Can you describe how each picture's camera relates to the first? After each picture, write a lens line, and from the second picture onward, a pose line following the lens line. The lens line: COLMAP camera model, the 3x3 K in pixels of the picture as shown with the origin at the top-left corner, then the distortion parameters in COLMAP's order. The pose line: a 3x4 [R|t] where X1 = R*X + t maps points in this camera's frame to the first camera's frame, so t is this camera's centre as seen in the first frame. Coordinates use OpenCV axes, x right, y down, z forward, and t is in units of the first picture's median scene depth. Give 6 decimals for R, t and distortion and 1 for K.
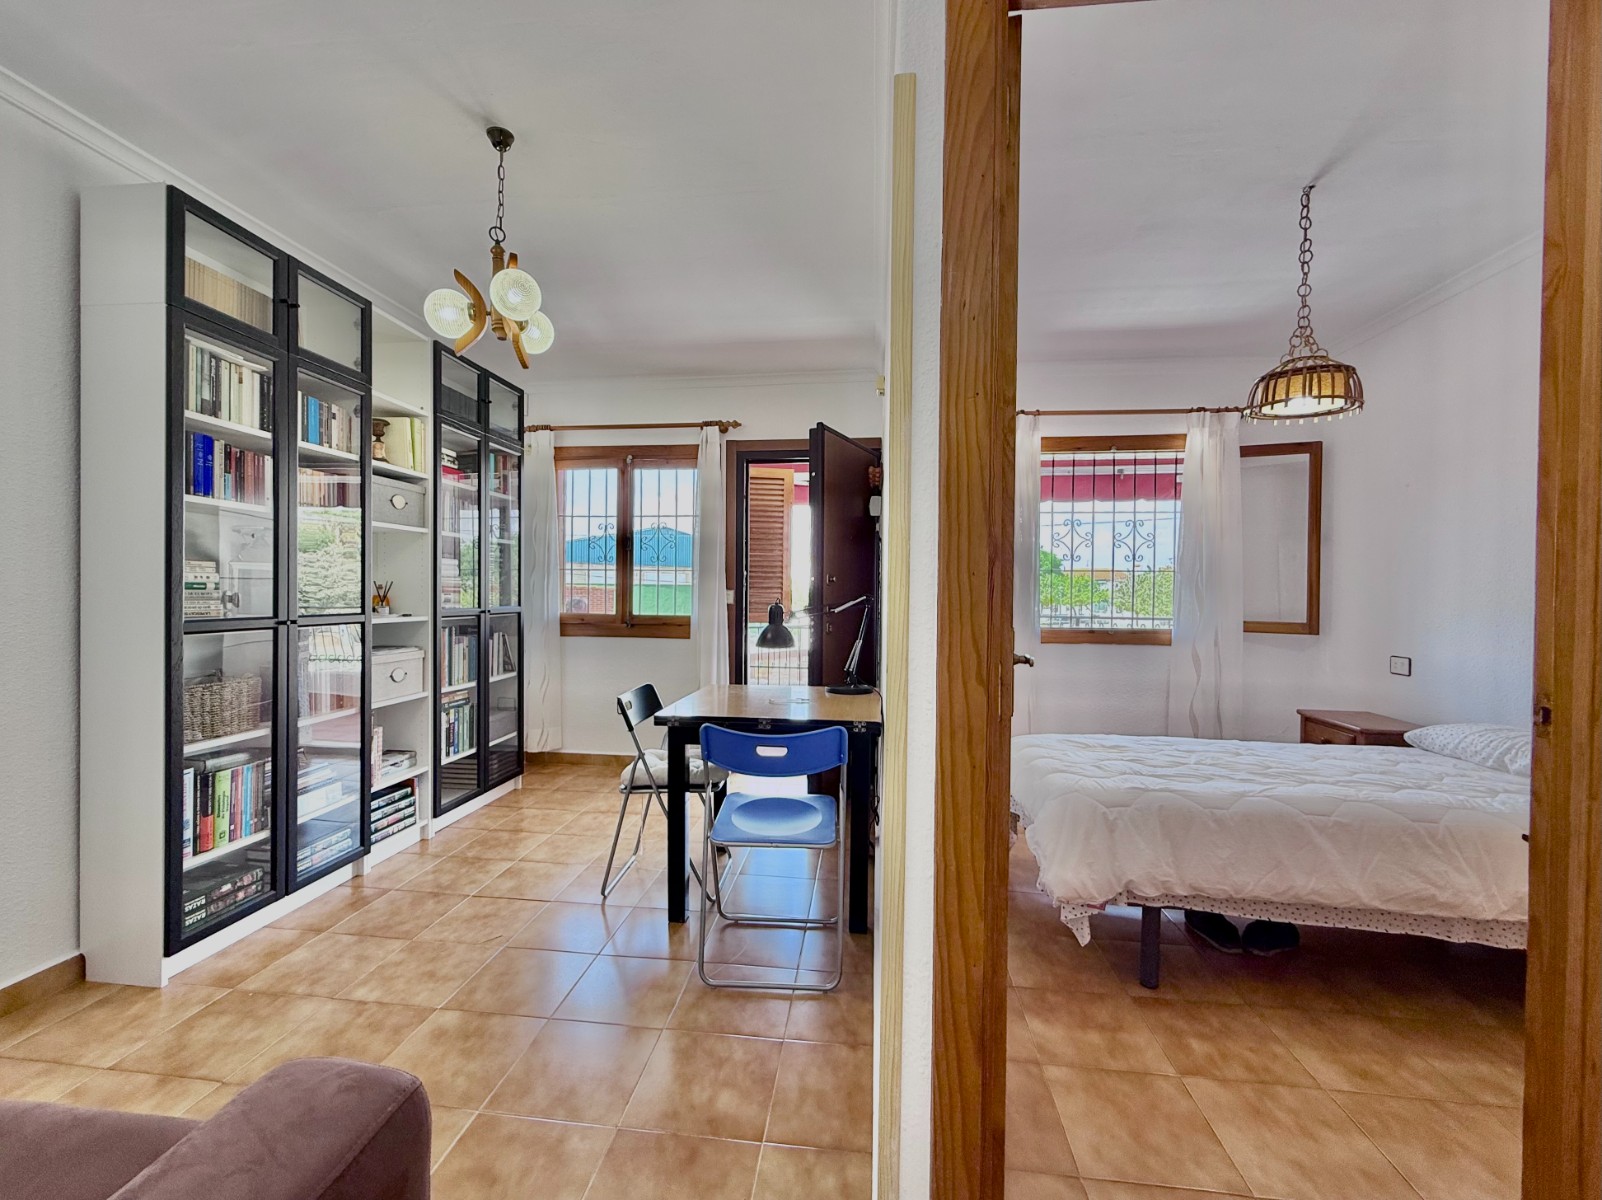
lens RADIAL K [[661.7, 0, 794.4], [0, 661.7, 599.6], [0, 0, 1]] dist [0.001473, -0.000068]
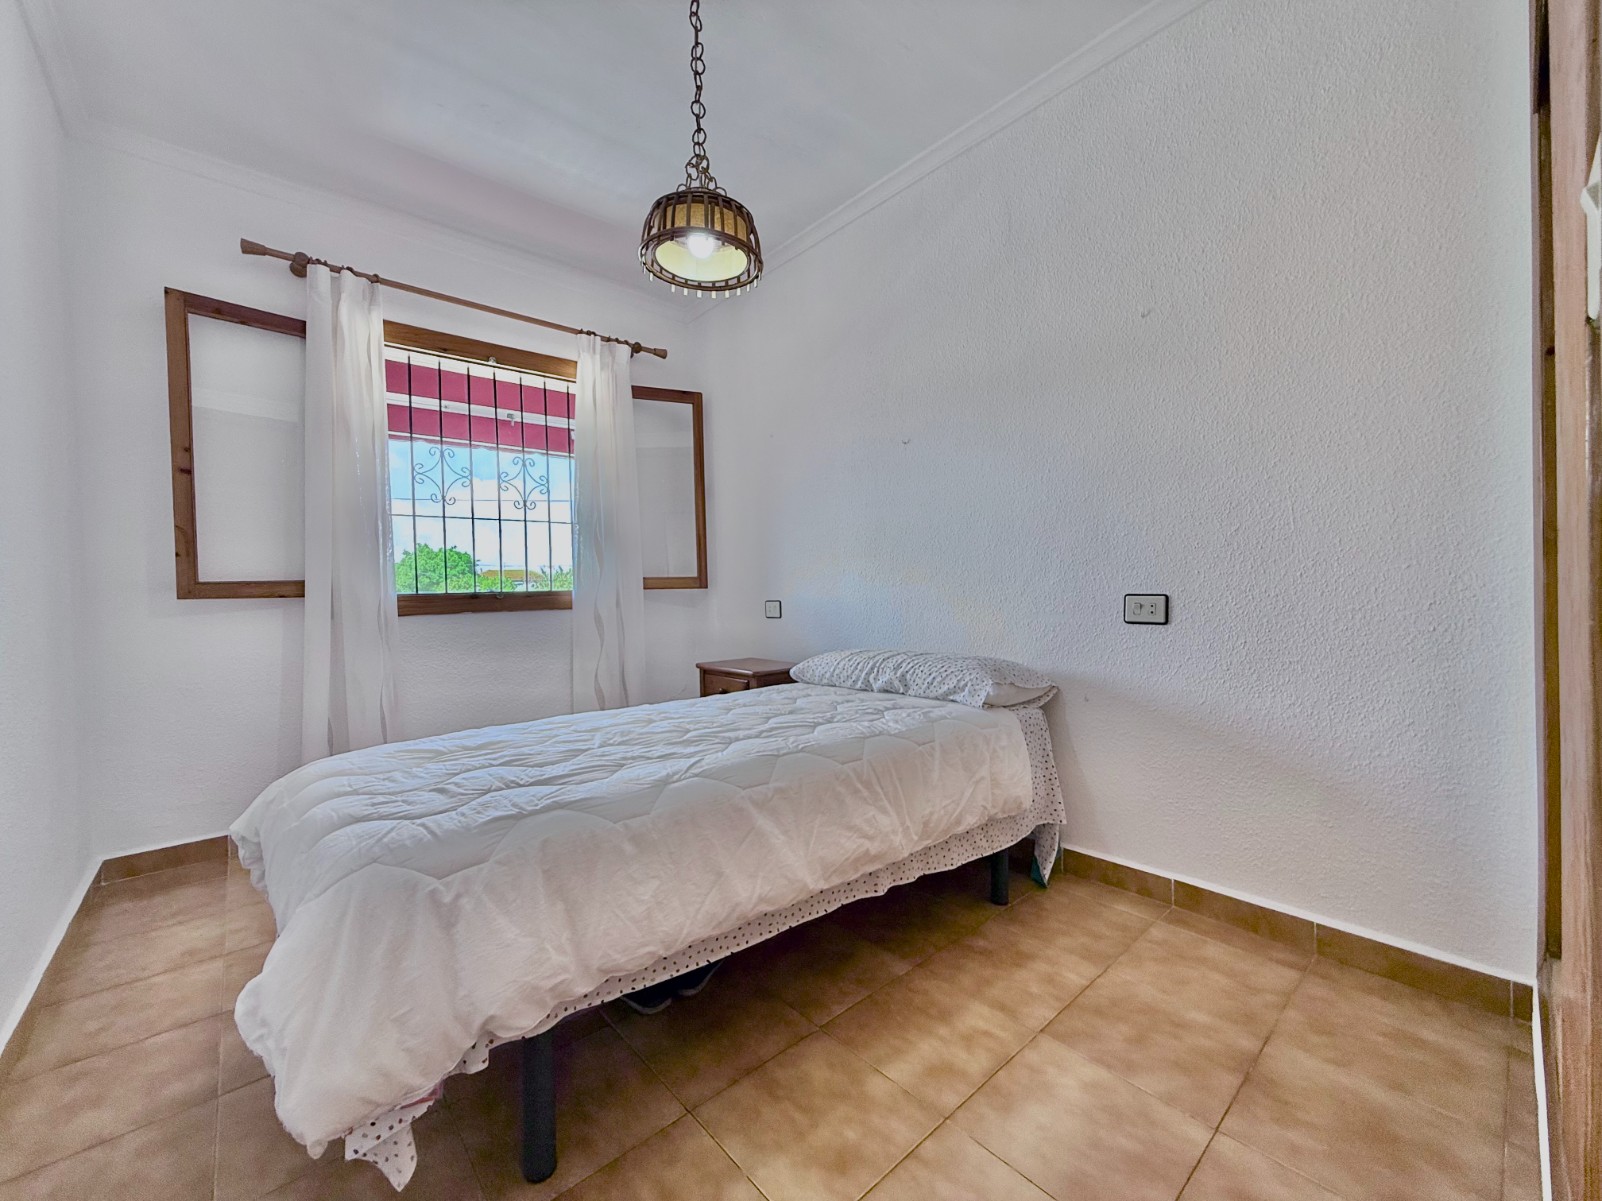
lens RADIAL K [[641.7, 0, 792.8], [0, 641.7, 596.0], [0, 0, 1]] dist [0.001393, 0.000137]
pose [[0.668691, -0.035208, 0.742707, 0.240708], [0.040769, 0.999112, 0.010657, 0.089755], [-0.742422, 0.023153, 0.669532, 0.387718]]
